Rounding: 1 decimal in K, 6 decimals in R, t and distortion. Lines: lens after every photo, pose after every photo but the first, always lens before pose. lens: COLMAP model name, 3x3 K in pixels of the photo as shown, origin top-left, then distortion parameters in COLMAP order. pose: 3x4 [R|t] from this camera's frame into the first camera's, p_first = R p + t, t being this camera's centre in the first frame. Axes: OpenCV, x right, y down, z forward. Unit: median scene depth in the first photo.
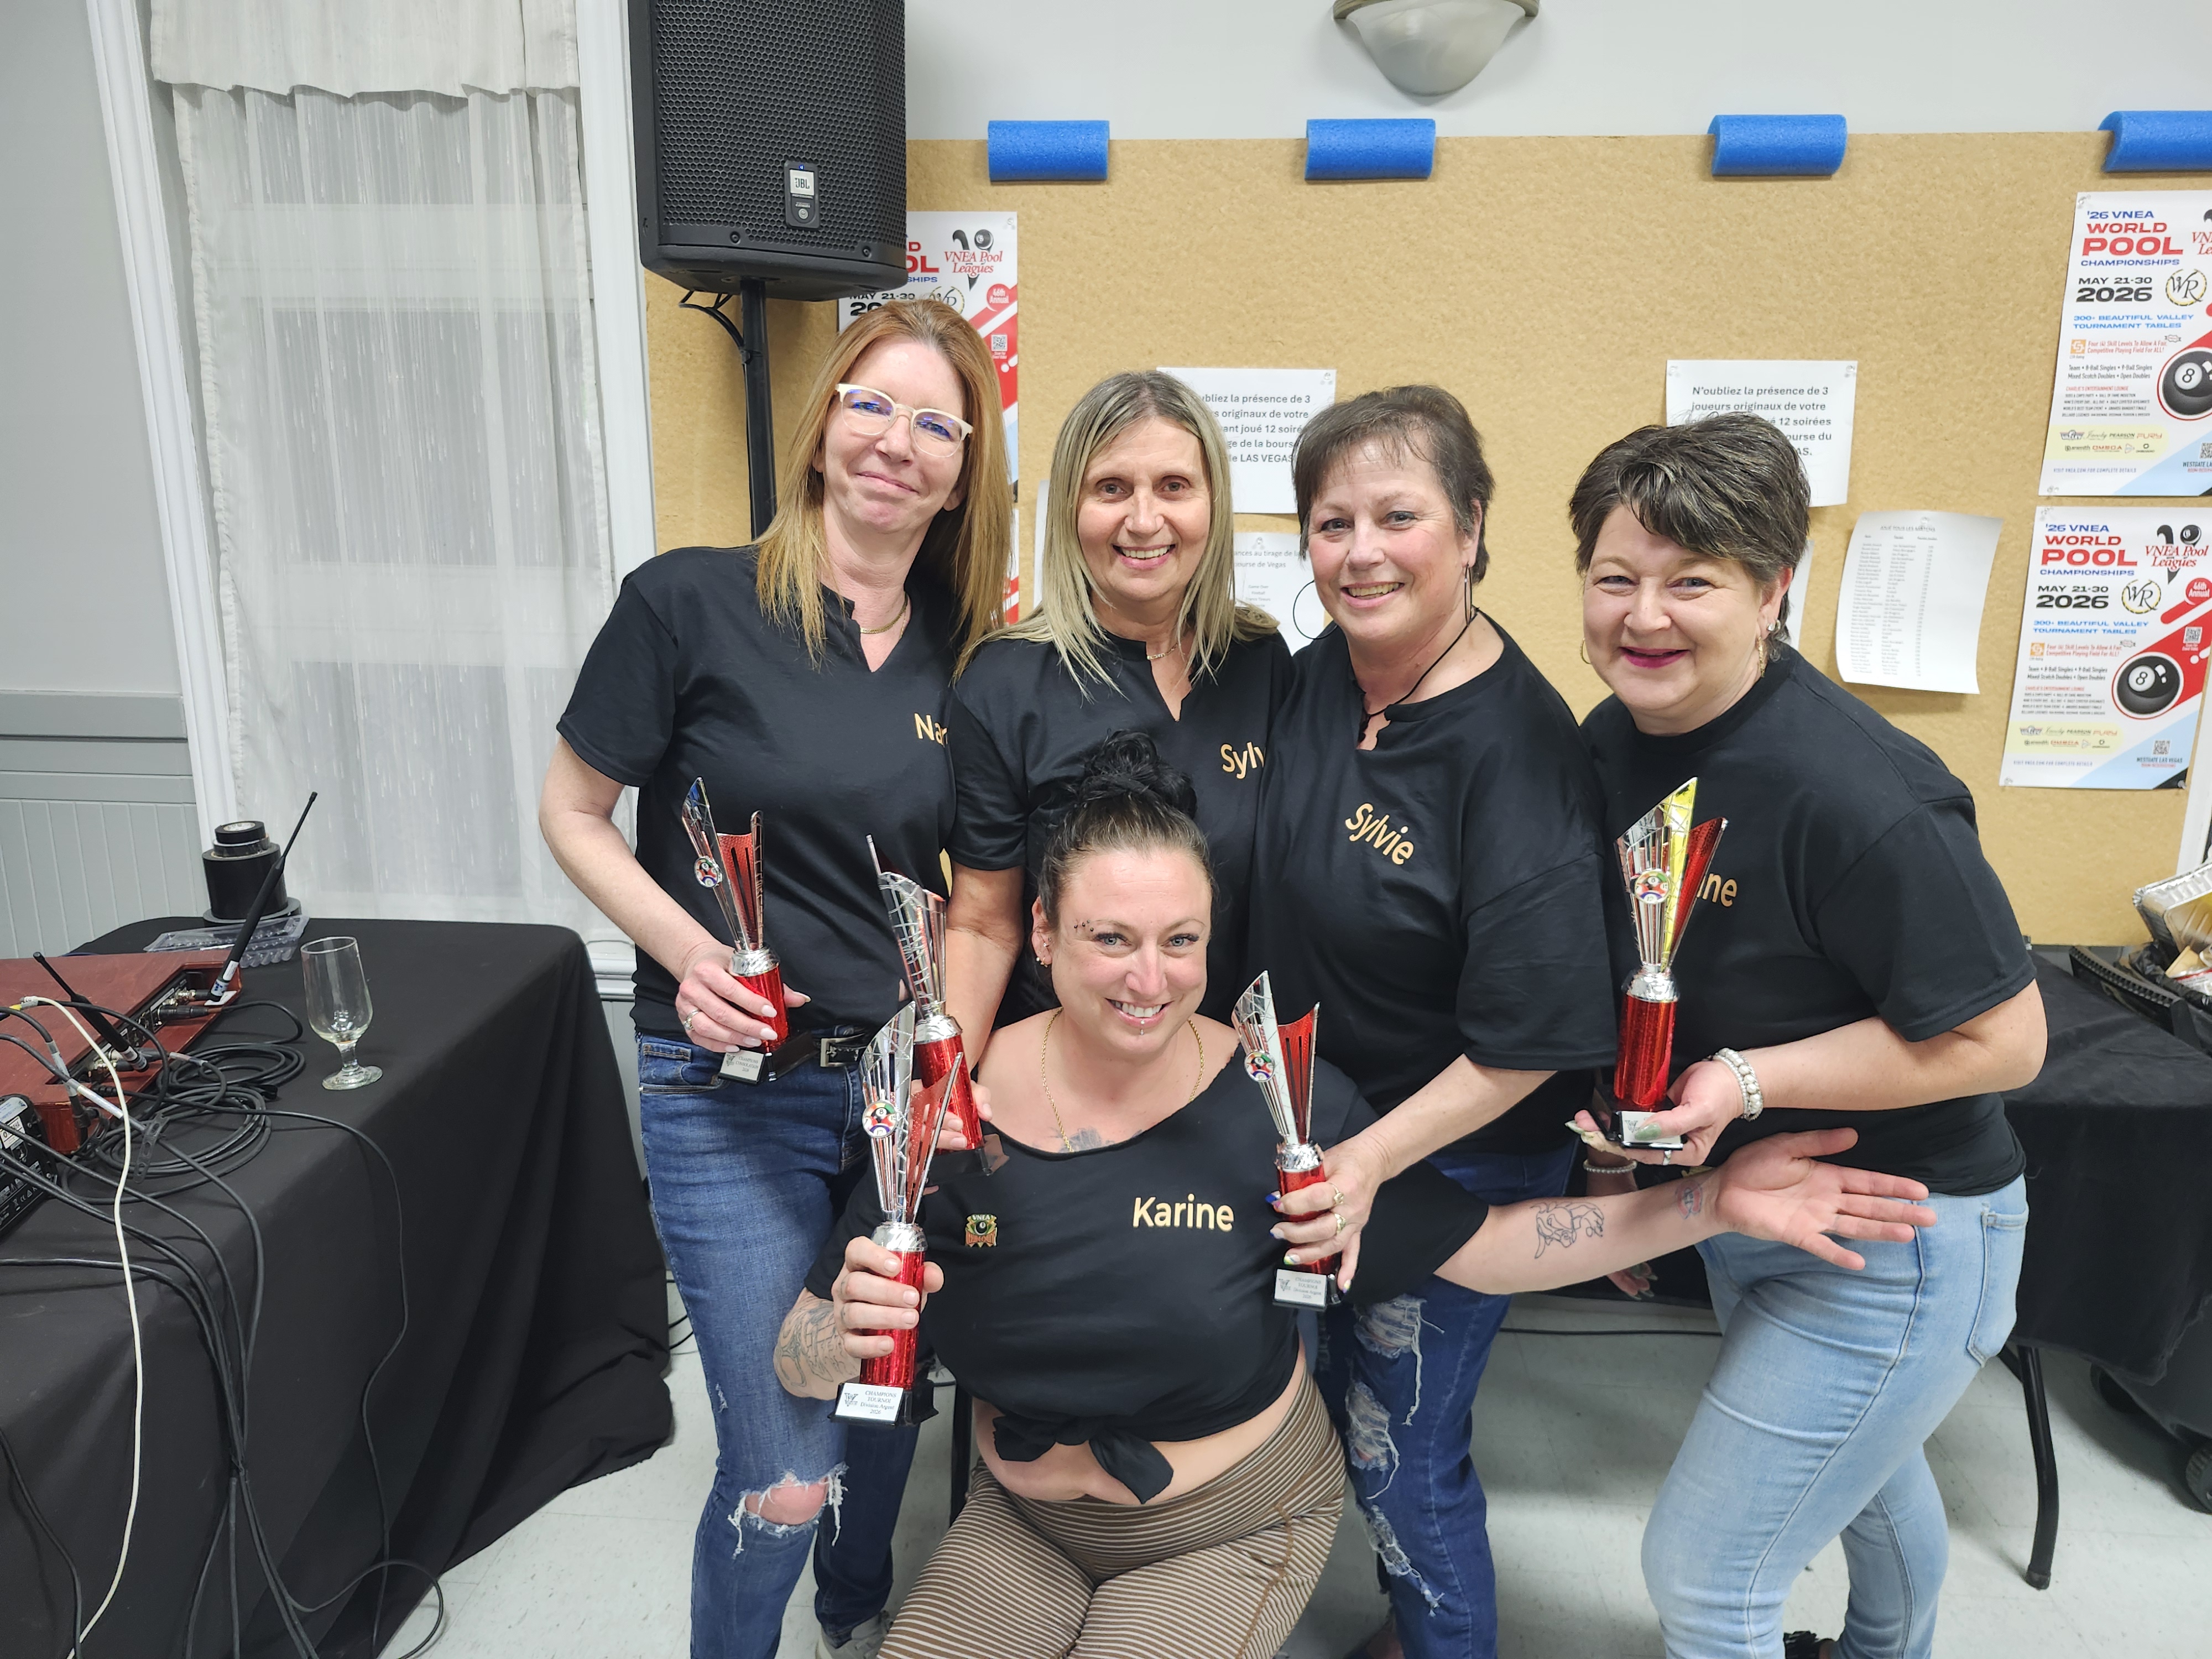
lens RADIAL K [[1518.9, 0, 1095.5], [0, 1518.9, 855.6], [0, 0, 1]] dist [0.027834, -0.029226]
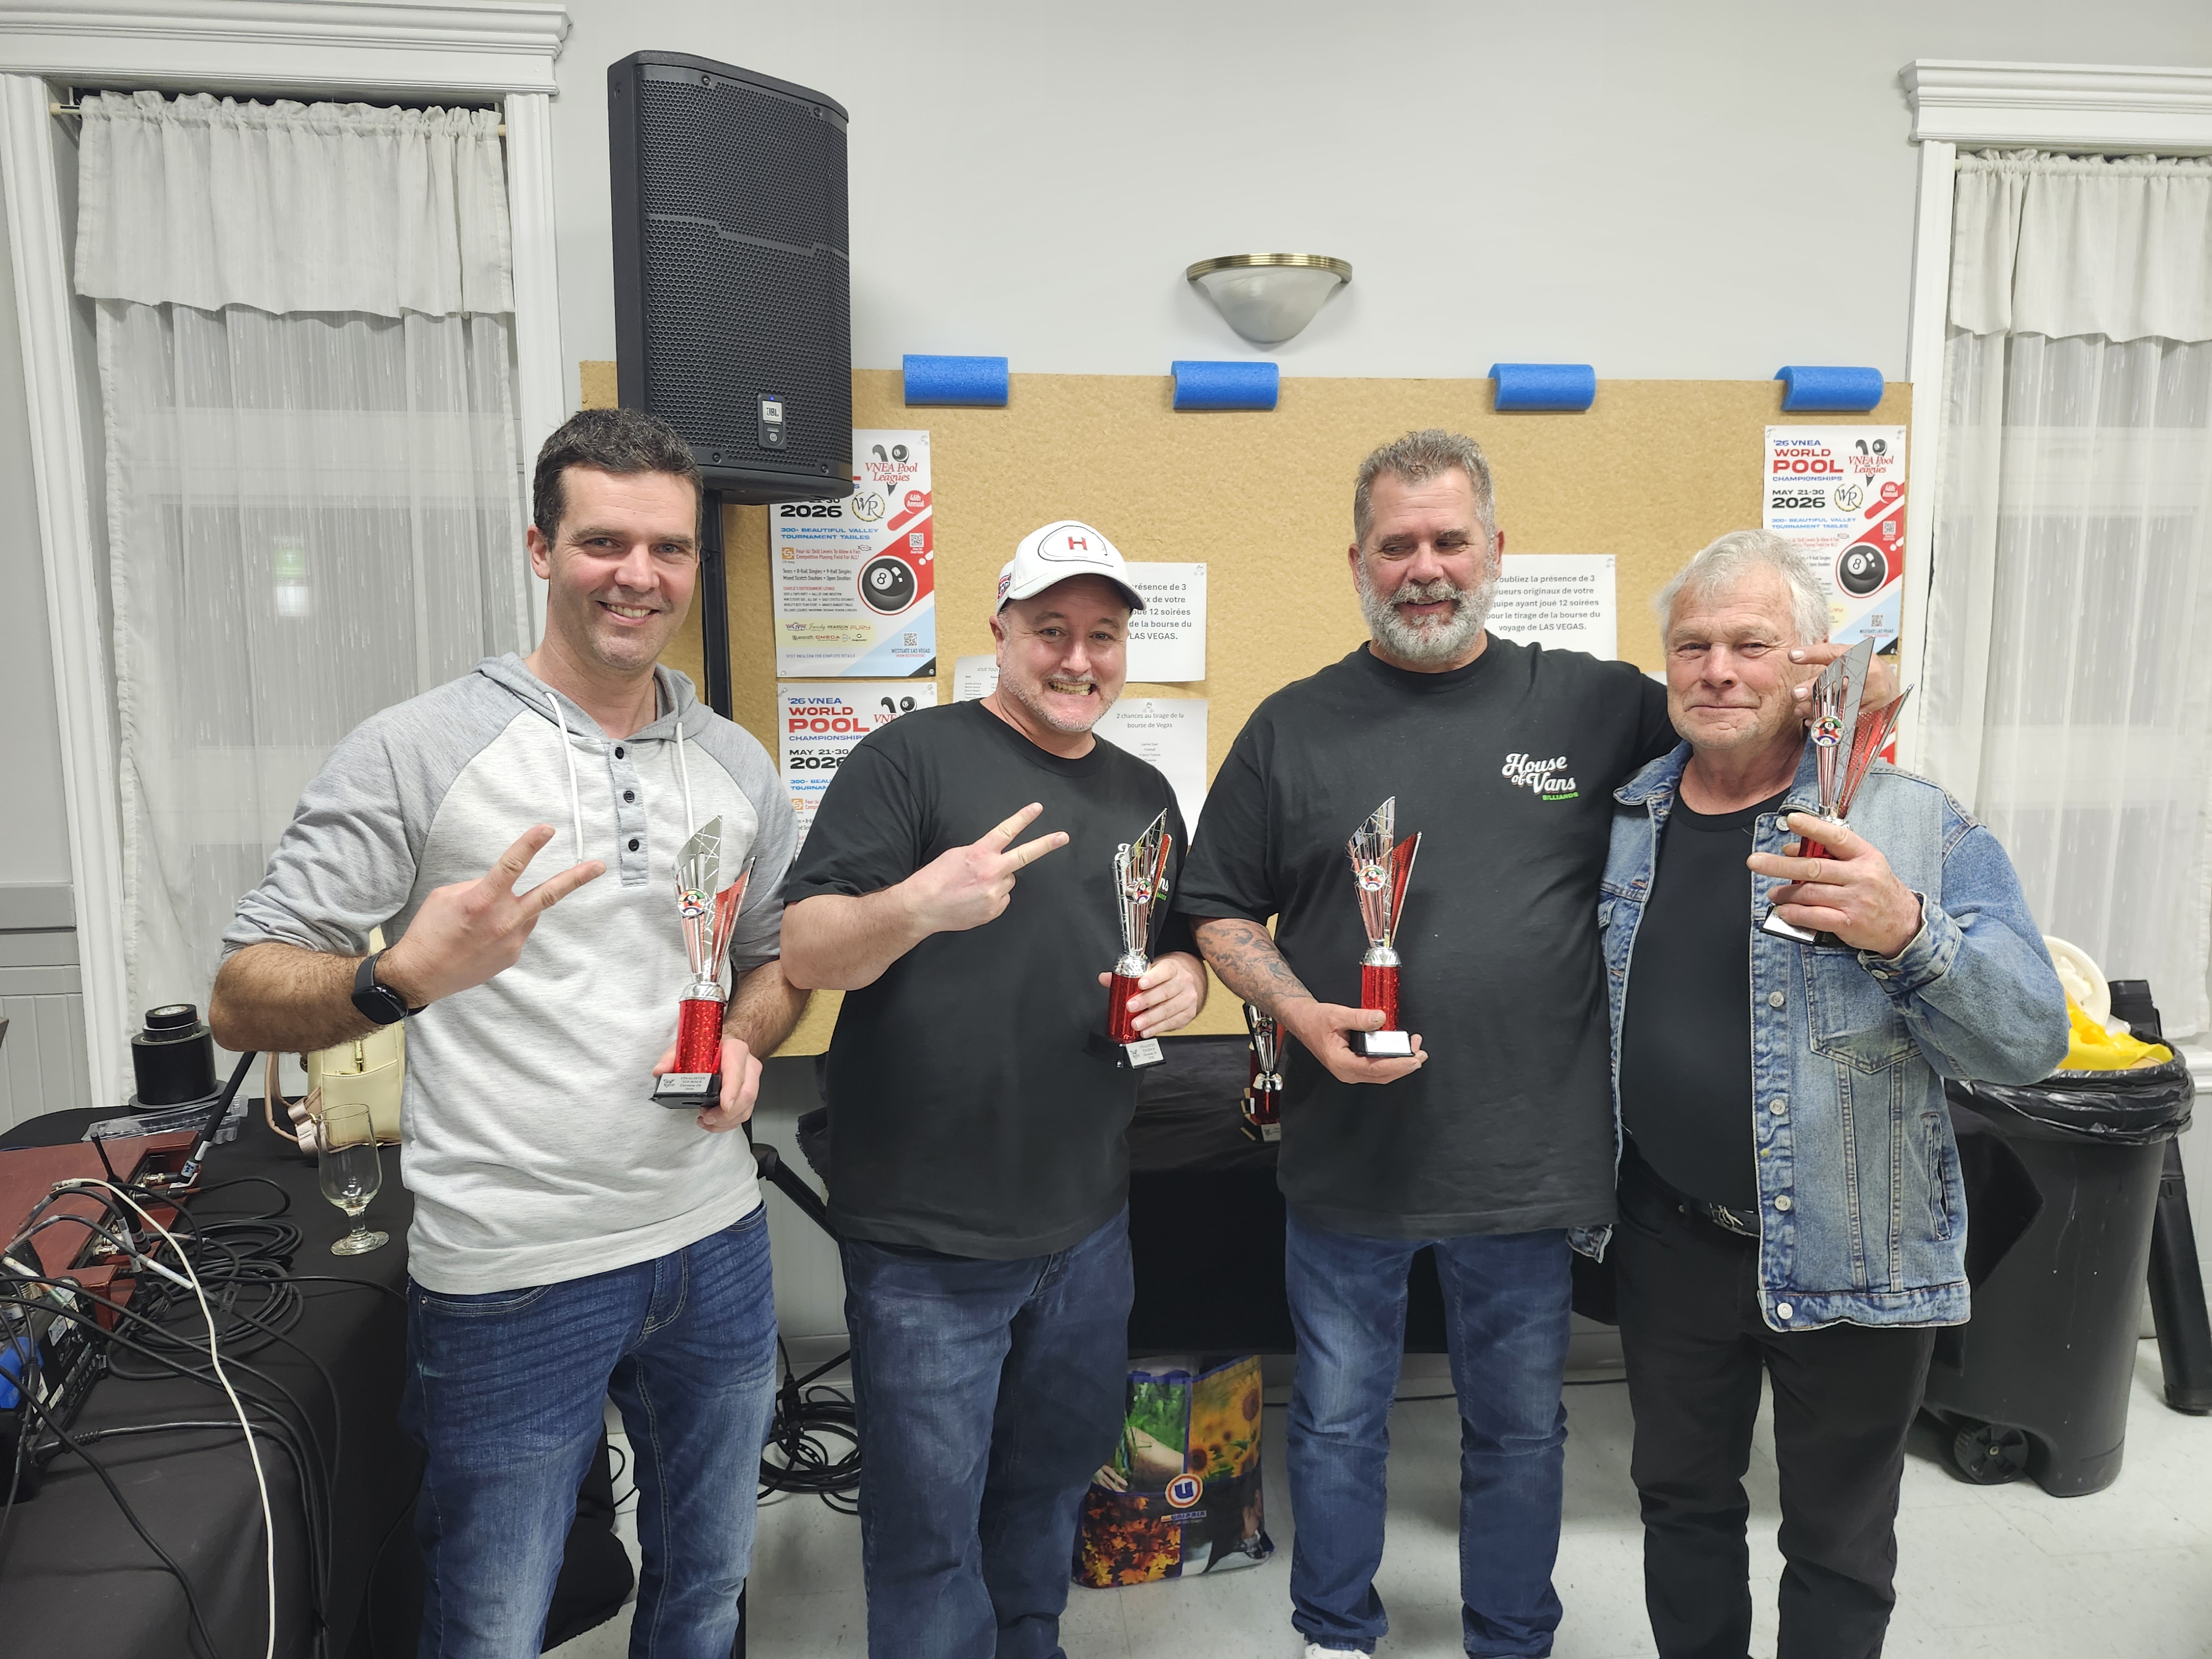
lens RADIAL K [[1518.9, 0, 1116.3], [0, 1518.9, 828.5], [0, 0, 1]] dist [0.027834, -0.029226]
pose [[0.981102, -0.037513, 0.189822, -0.142909], [0.058987, 0.992315, -0.108771, 0.008659], [-0.184283, 0.117912, 0.975775, -0.109805]]
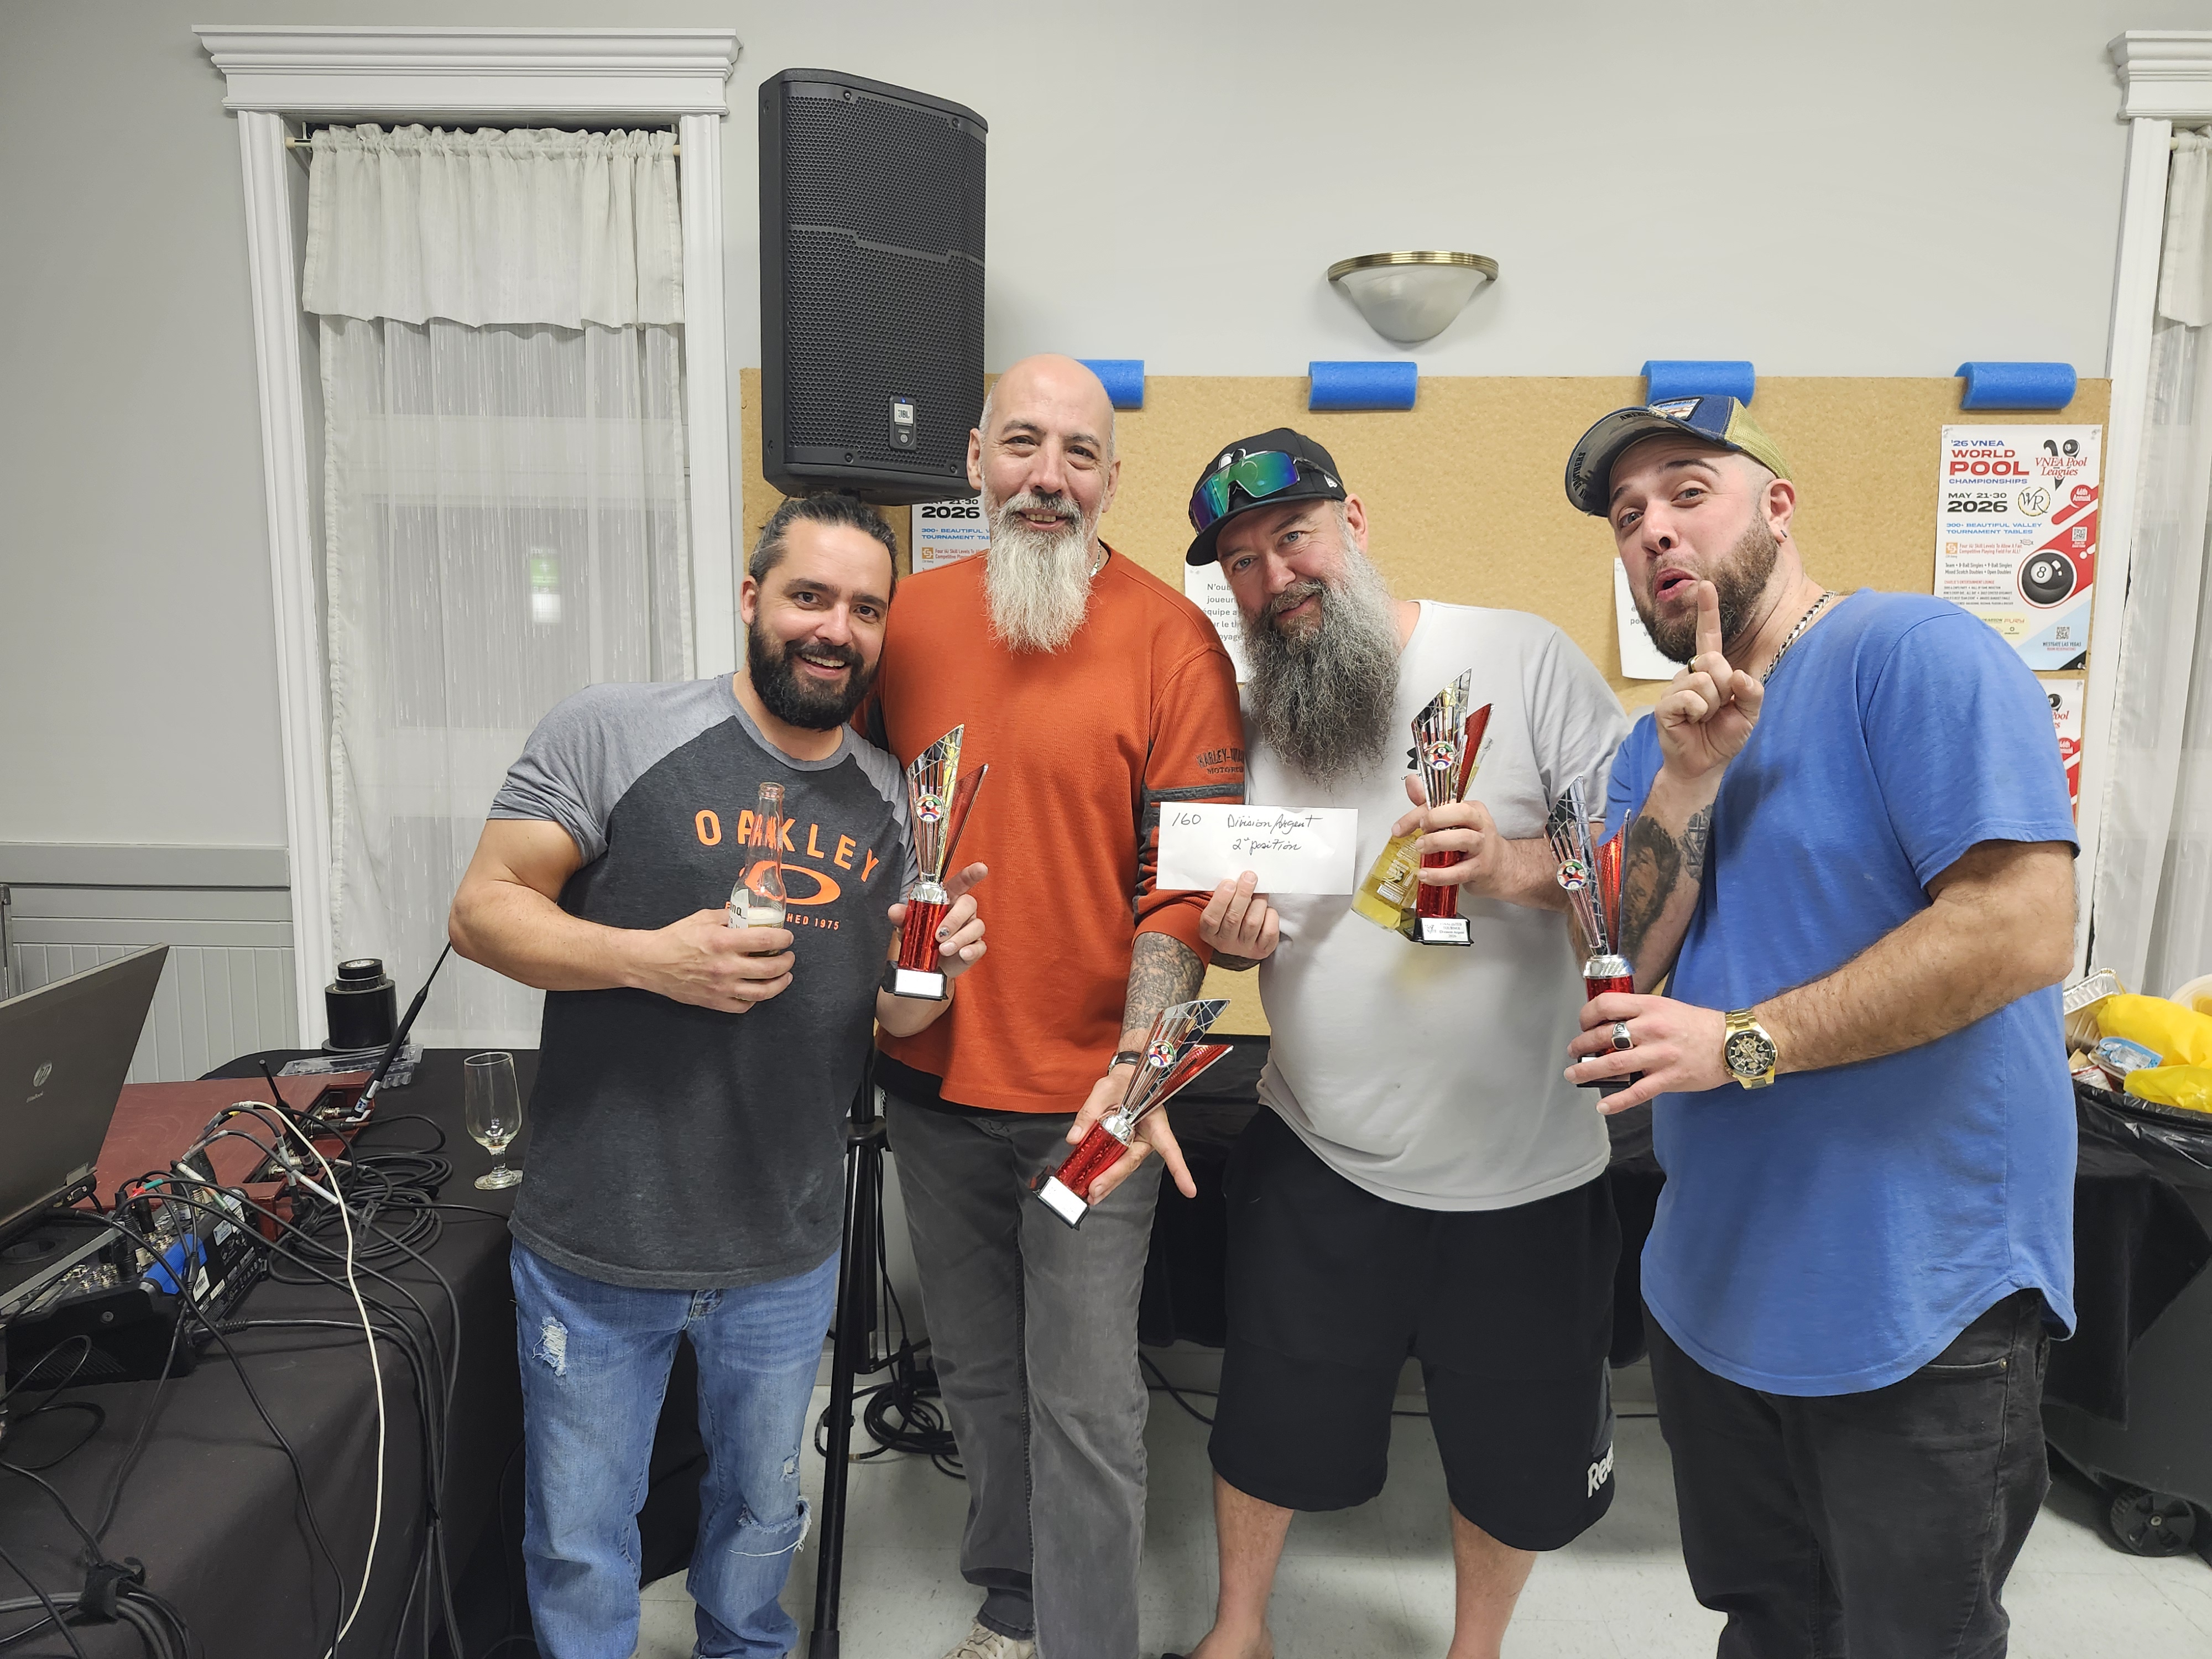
lens RADIAL K [[1518.9, 0, 1114.8], [0, 1518.9, 857.7], [0, 0, 1]] dist [0.027834, -0.029226]
pose [[0.998485, -0.005484, 0.054758, -0.080446], [0.011182, 0.994483, -0.104302, 0.026889], [-0.053884, 0.104756, 0.993037, -0.133575]]
